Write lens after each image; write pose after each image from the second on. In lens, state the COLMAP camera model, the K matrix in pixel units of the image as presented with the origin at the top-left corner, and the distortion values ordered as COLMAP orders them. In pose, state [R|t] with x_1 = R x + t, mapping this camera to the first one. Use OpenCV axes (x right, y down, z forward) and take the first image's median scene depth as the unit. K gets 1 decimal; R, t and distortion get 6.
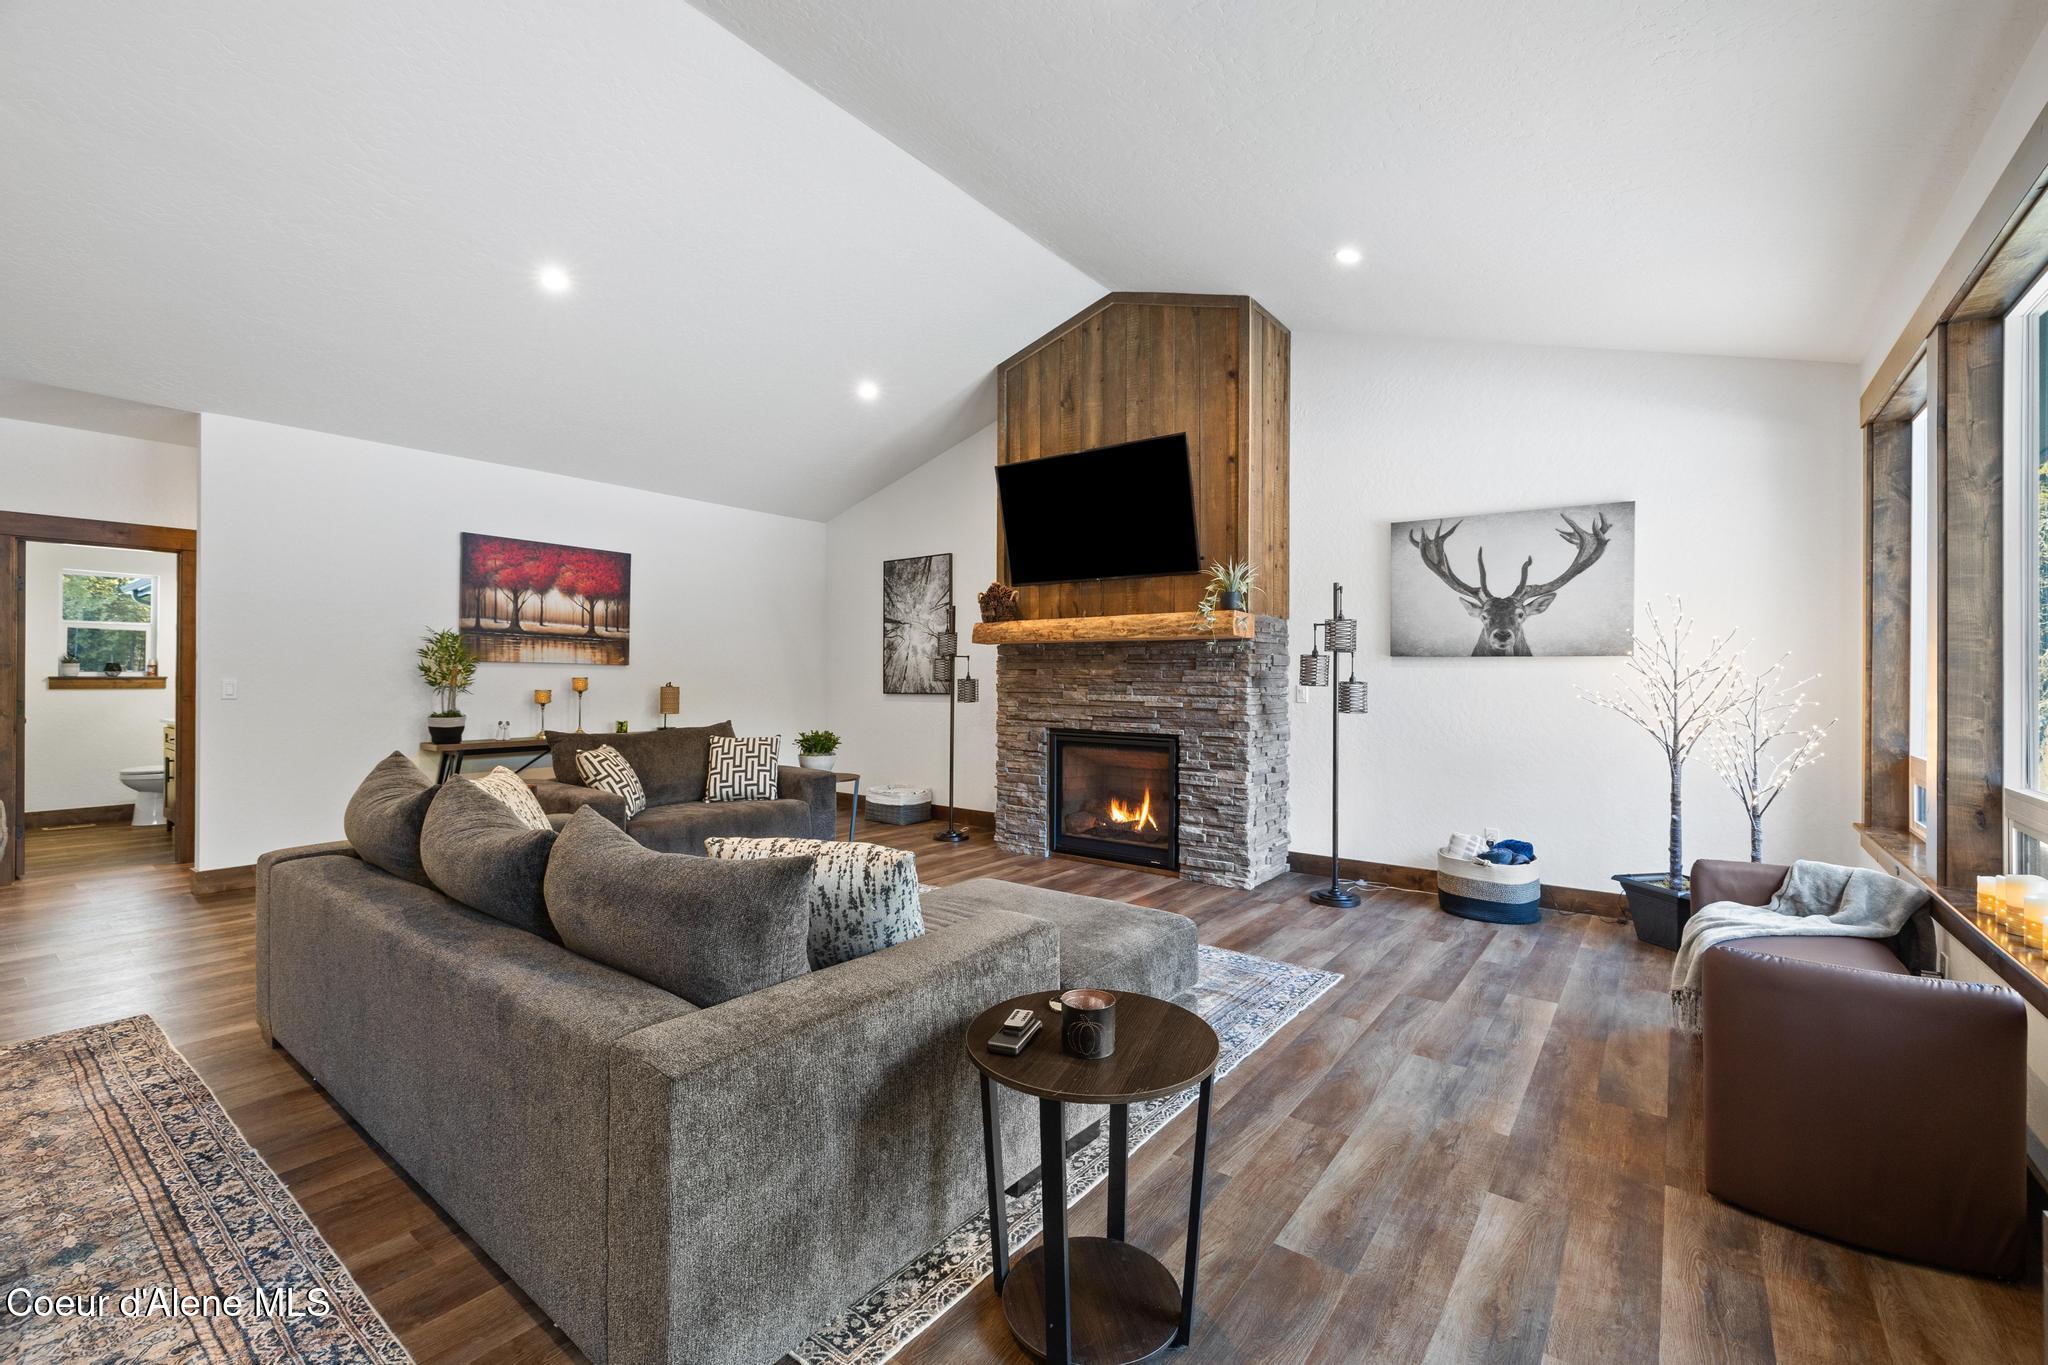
lens RADIAL K [[871.0, 0, 1044.3], [0, 871.0, 675.9], [0, 0, 1]] dist [-0.002639, 0.000375]
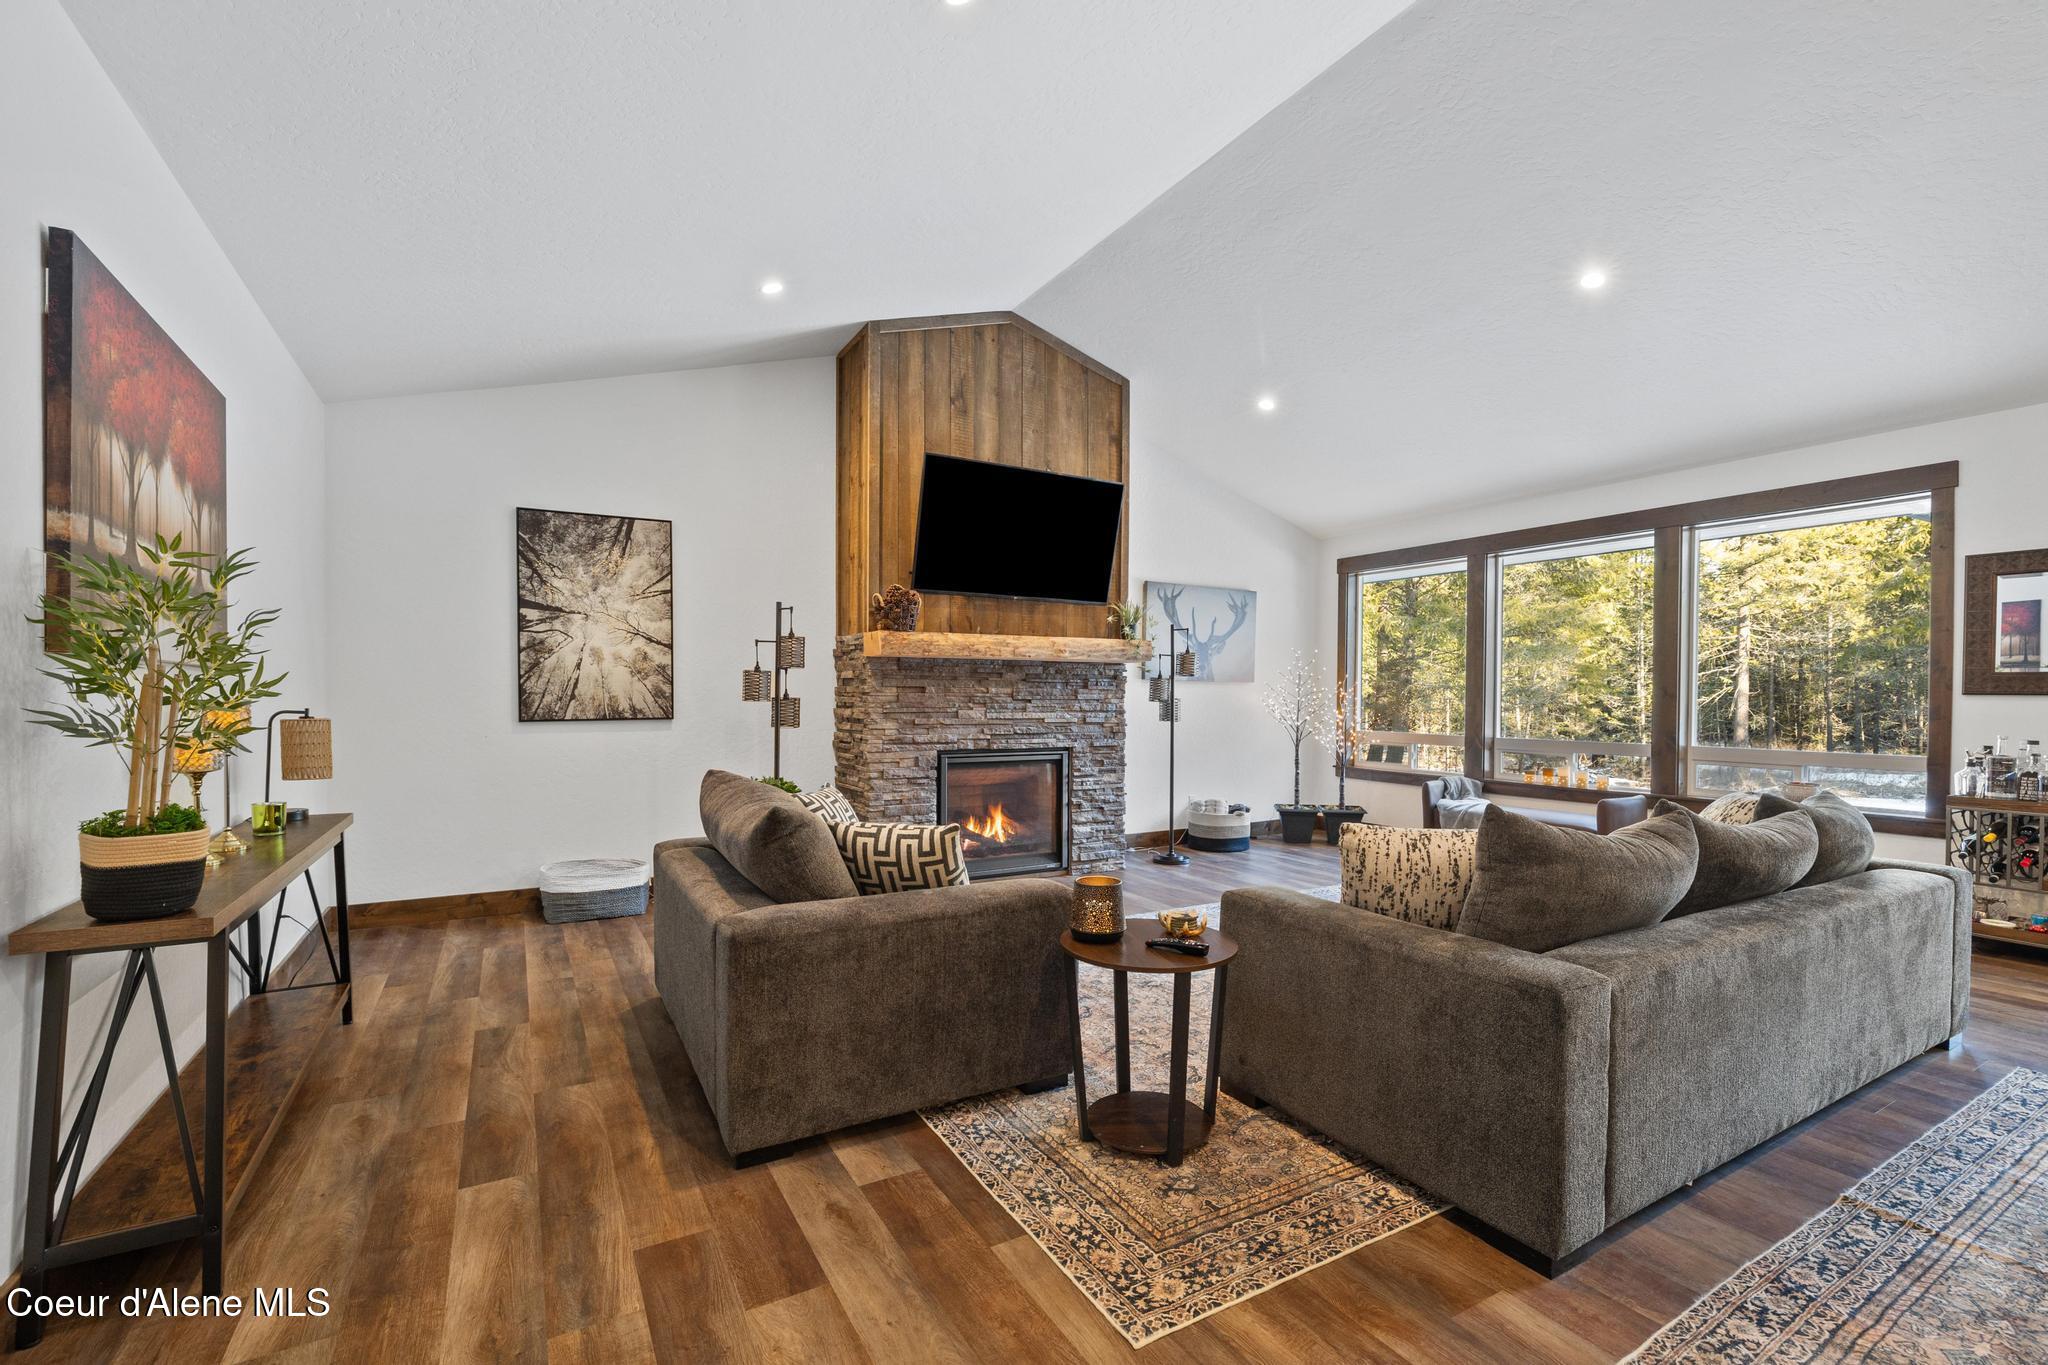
lens RADIAL K [[871.0, 0, 1020.6], [0, 871.0, 712.1], [0, 0, 1]] dist [-0.002639, 0.000375]
pose [[0.395110, -0.022410, 0.918360, -0.838770], [-0.003512, 0.999658, 0.025905, -0.005199], [-0.918627, -0.013461, 0.394897, 0.581053]]
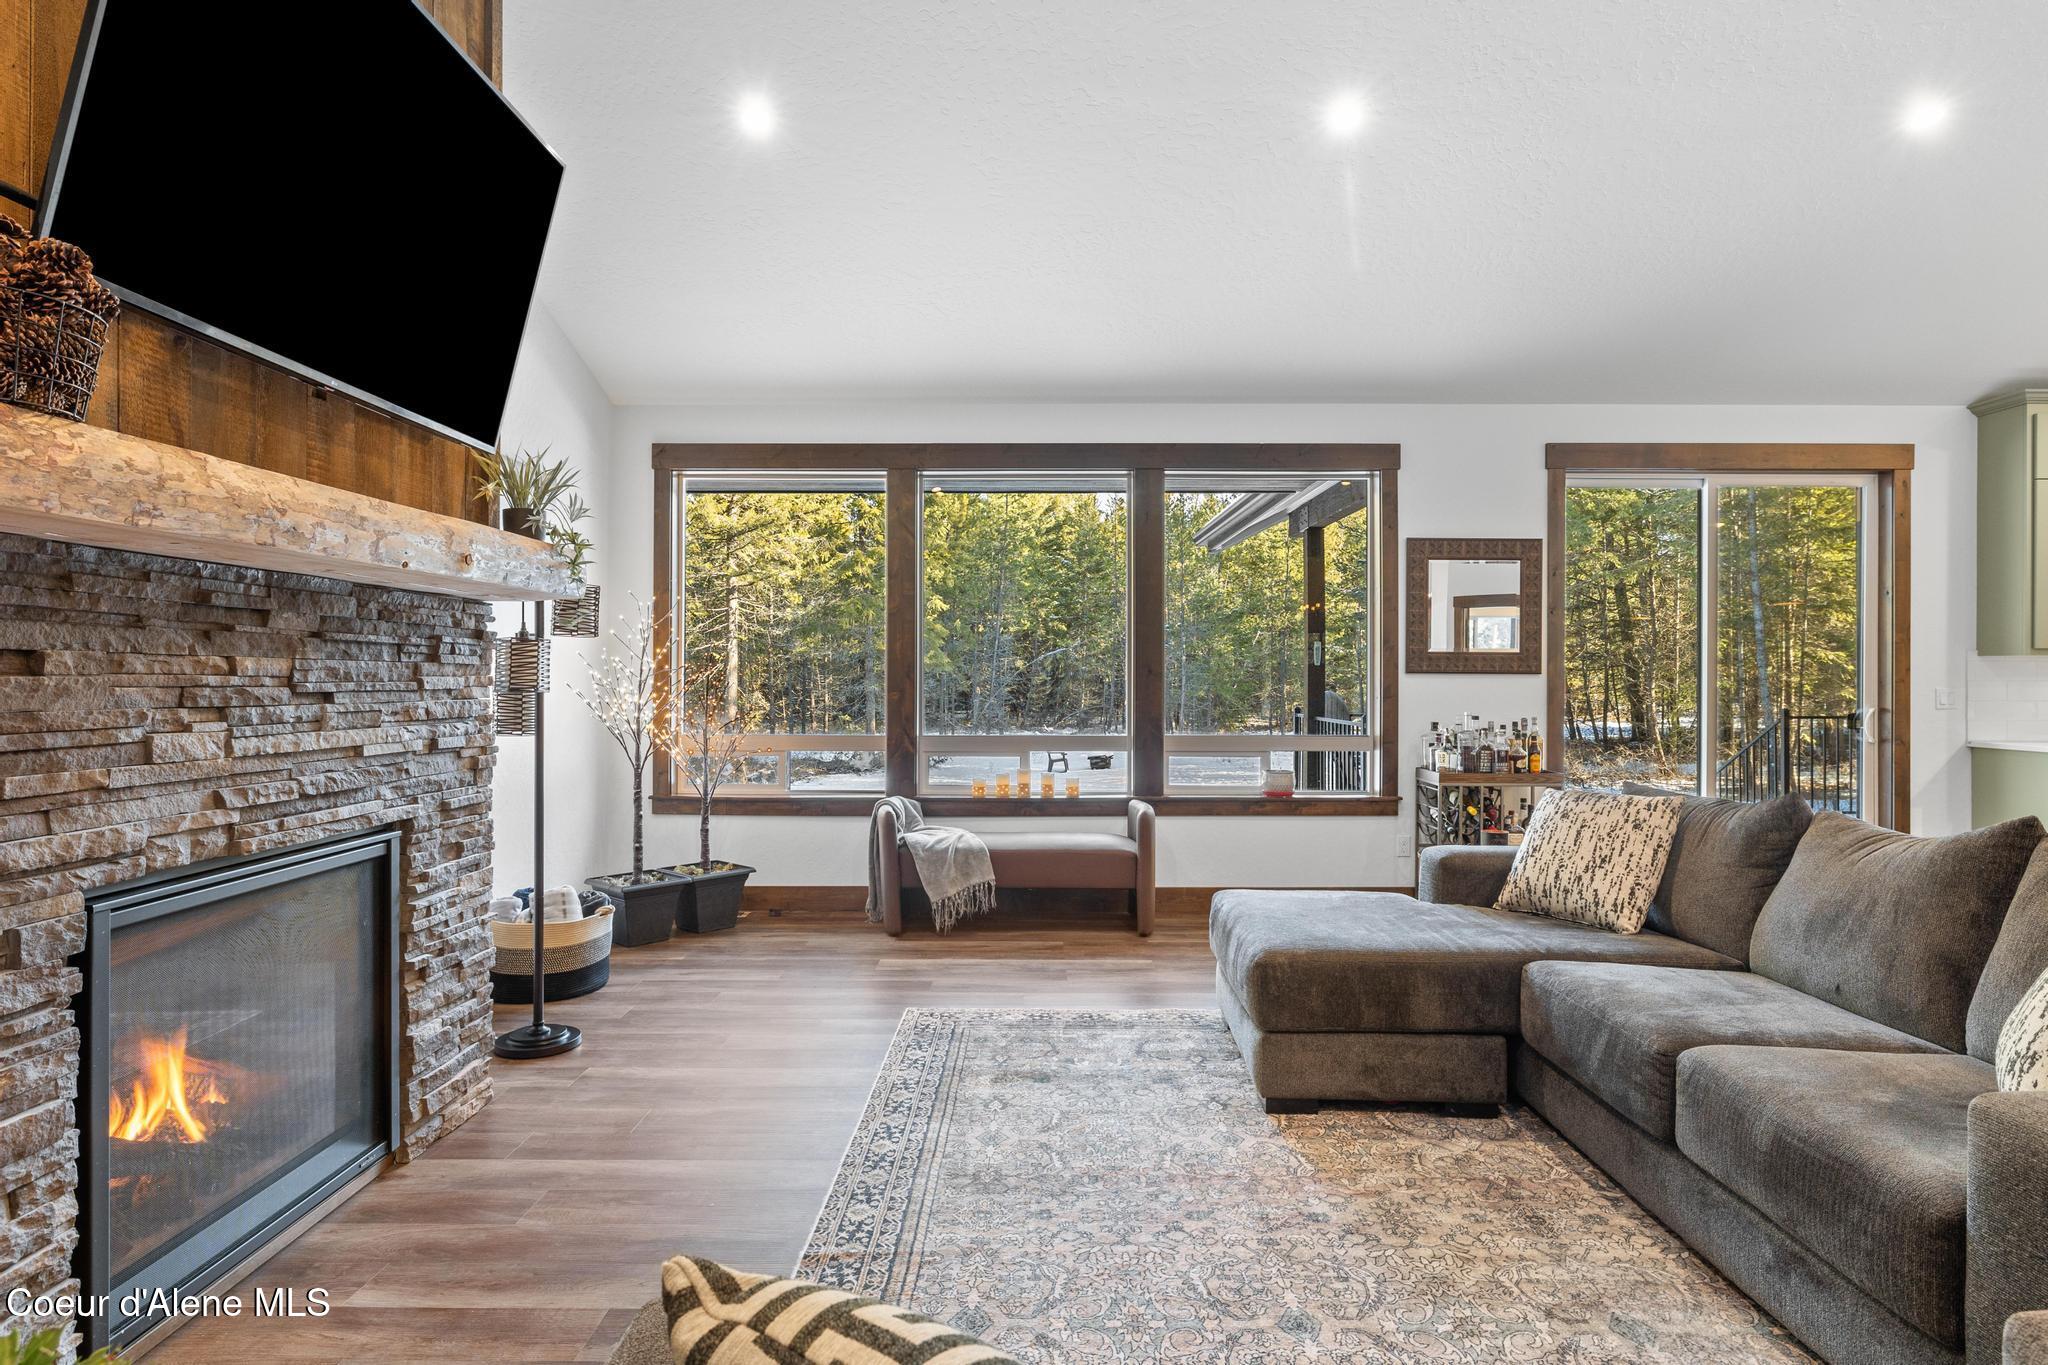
lens RADIAL K [[1138.6, 0, 1012.9], [0, 1138.6, 667.0], [0, 0, 1]] dist [-0.011872, -0.000602]
pose [[-0.585391, 0.000424, 0.810751, -0.424292], [-0.004131, 0.999985, -0.003506, -0.003292], [-0.810741, -0.005402, -0.585381, 1.014943]]
